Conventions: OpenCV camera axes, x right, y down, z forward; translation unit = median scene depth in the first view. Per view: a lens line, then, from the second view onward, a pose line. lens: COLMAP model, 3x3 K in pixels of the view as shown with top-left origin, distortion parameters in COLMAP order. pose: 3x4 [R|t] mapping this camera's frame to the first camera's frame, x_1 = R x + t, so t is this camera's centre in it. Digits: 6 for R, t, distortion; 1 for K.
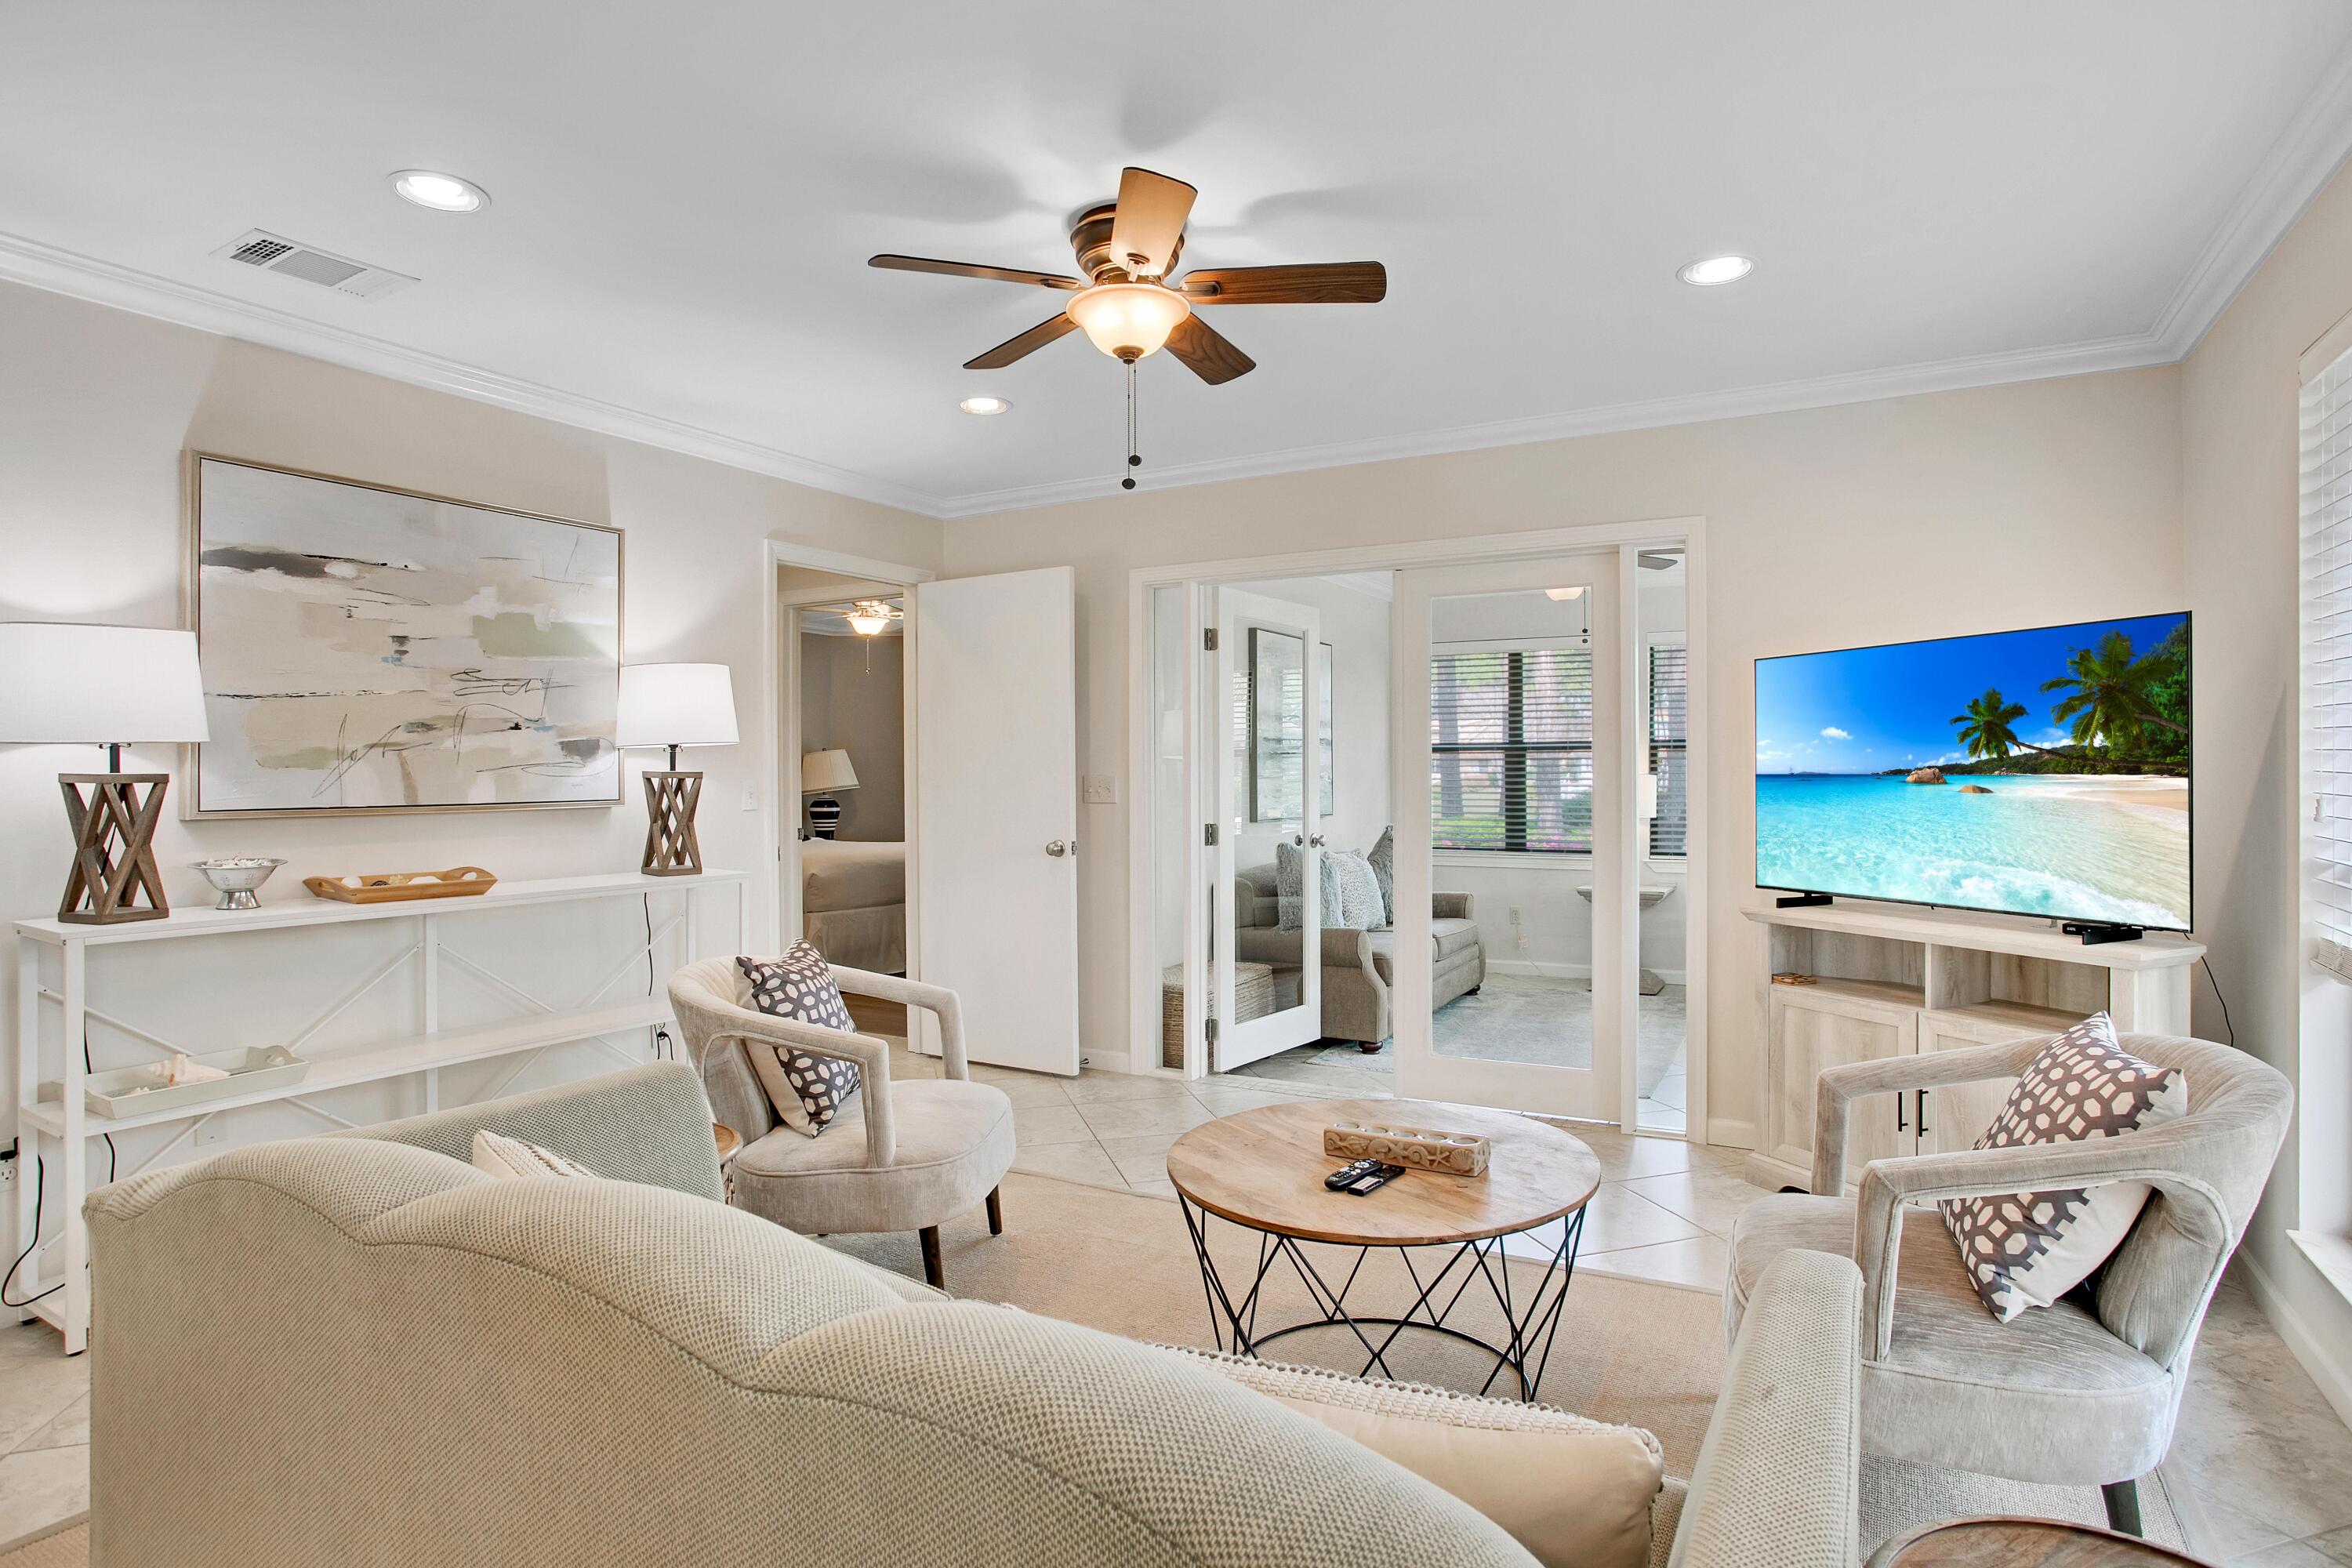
lens RADIAL K [[1219.9, 0, 1179.1], [0, 1219.9, 779.1], [0, 0, 1]] dist [-0.038235, -0.000120]
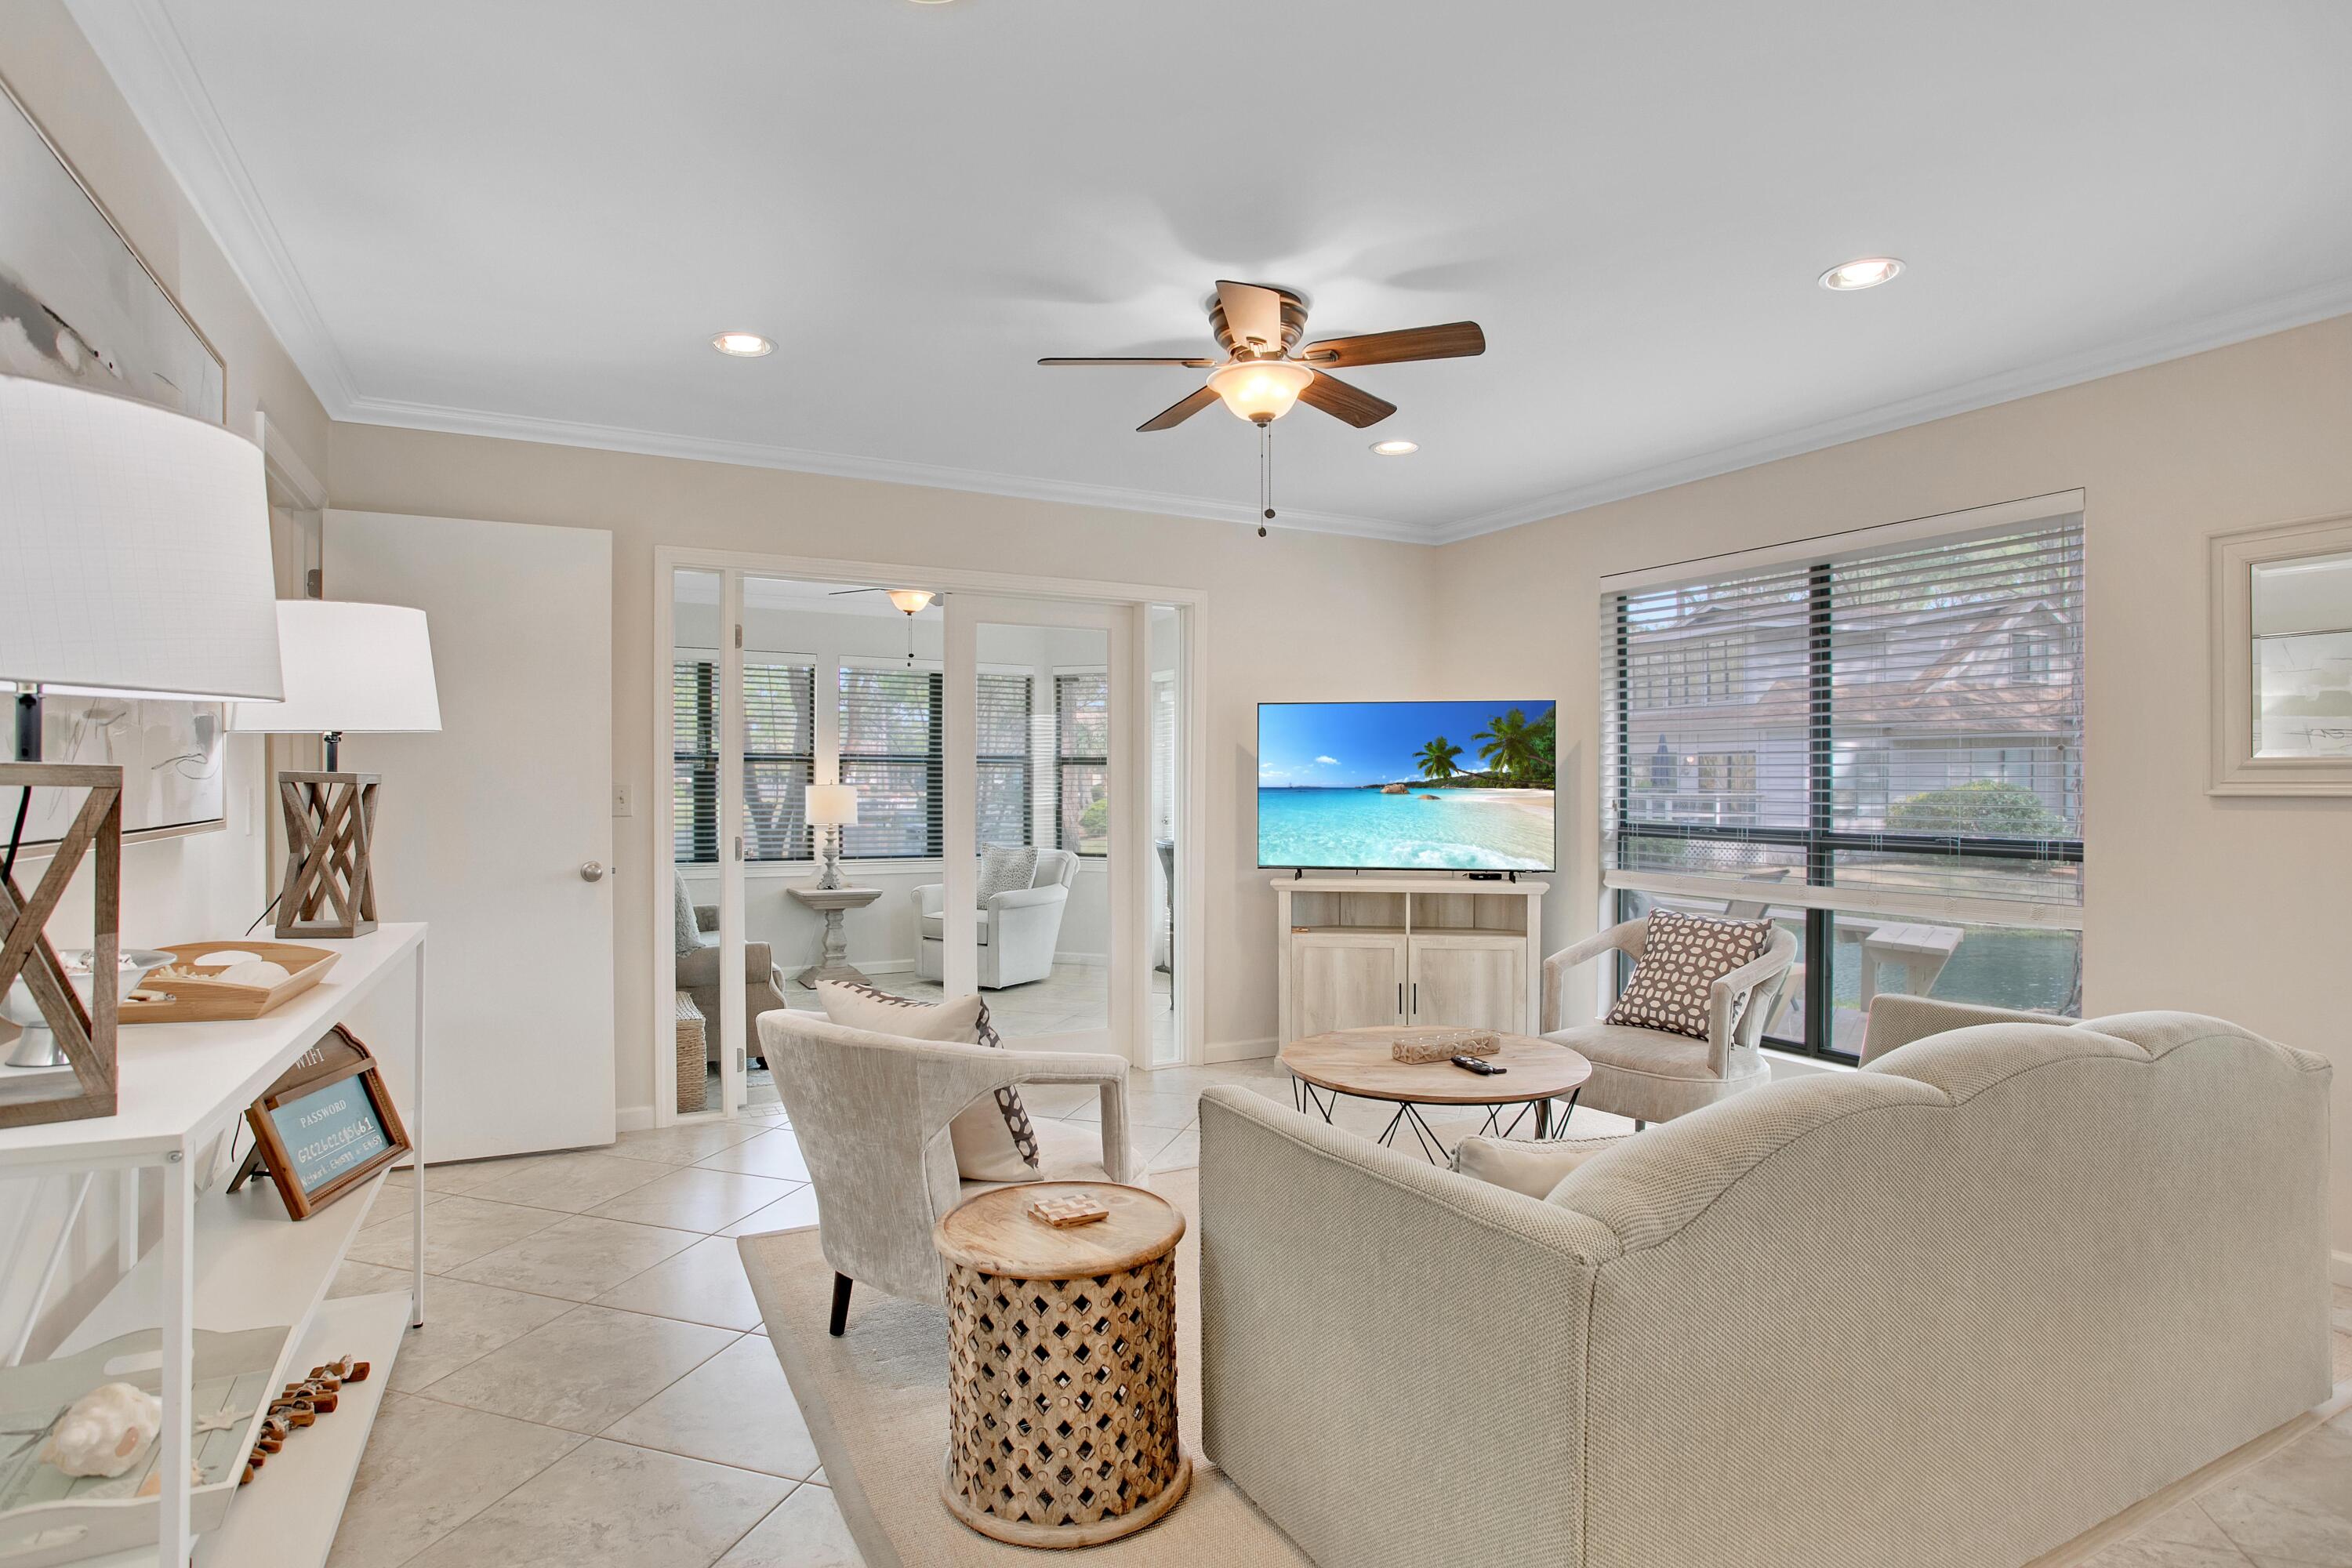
lens RADIAL K [[1142.3, 0, 1215.2], [0, 1142.3, 806.5], [0, 0, 1]] dist [-0.052678, 0.019536]
pose [[0.577926, -0.008959, 0.816040, -0.819737], [-0.001277, 0.999929, 0.011883, 0.003325], [-0.816088, -0.007910, 0.577873, 0.356124]]
